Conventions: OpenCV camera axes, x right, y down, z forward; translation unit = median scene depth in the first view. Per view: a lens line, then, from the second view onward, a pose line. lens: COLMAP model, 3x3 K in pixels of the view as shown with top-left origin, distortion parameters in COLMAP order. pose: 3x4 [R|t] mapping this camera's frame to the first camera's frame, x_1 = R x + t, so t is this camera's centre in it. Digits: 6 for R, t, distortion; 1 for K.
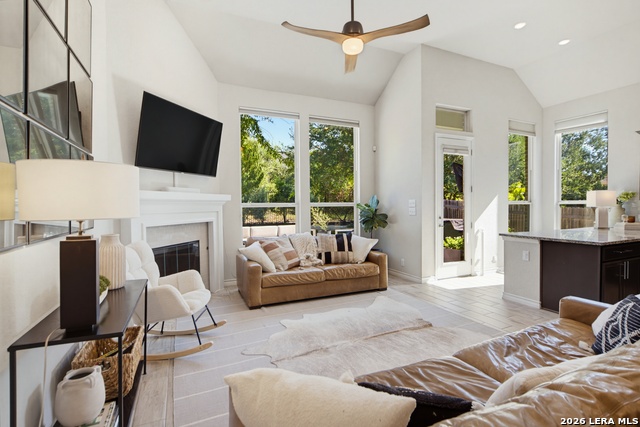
lens RADIAL K [[314.3, 0, 328.0], [0, 314.3, 211.0], [0, 0, 1]] dist [-0.010813, -0.000059]
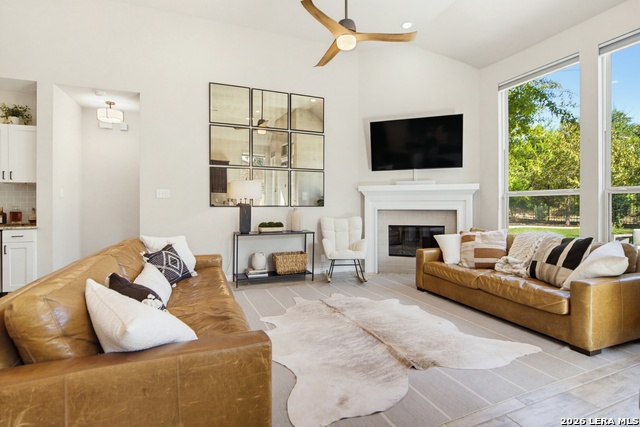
lens RADIAL K [[314.3, 0, 314.5], [0, 314.3, 204.8], [0, 0, 1]] dist [-0.010813, -0.000059]
pose [[-0.082267, 0.005863, -0.996593, 0.877180], [-0.020706, 0.999757, 0.007591, 0.021328], [0.996395, 0.021260, -0.082125, 0.744389]]
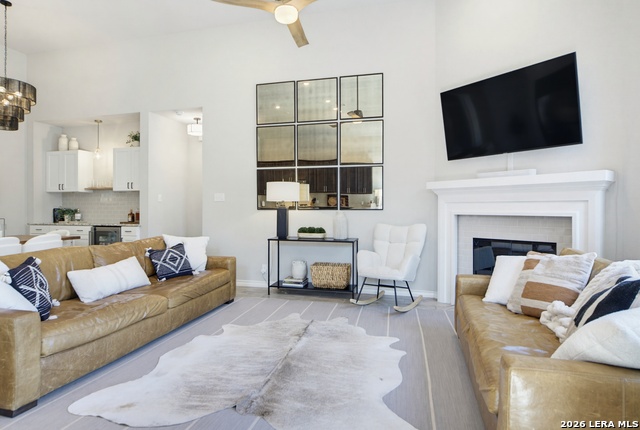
lens RADIAL K [[368.6, 0, 304.7], [0, 368.6, 204.3], [0, 0, 1]] dist [-0.006877, -0.002542]
pose [[-0.663879, -0.002344, -0.747836, 0.635003], [-0.013038, 0.999879, 0.008440, 0.011257], [0.747726, 0.015354, -0.663830, 1.320361]]
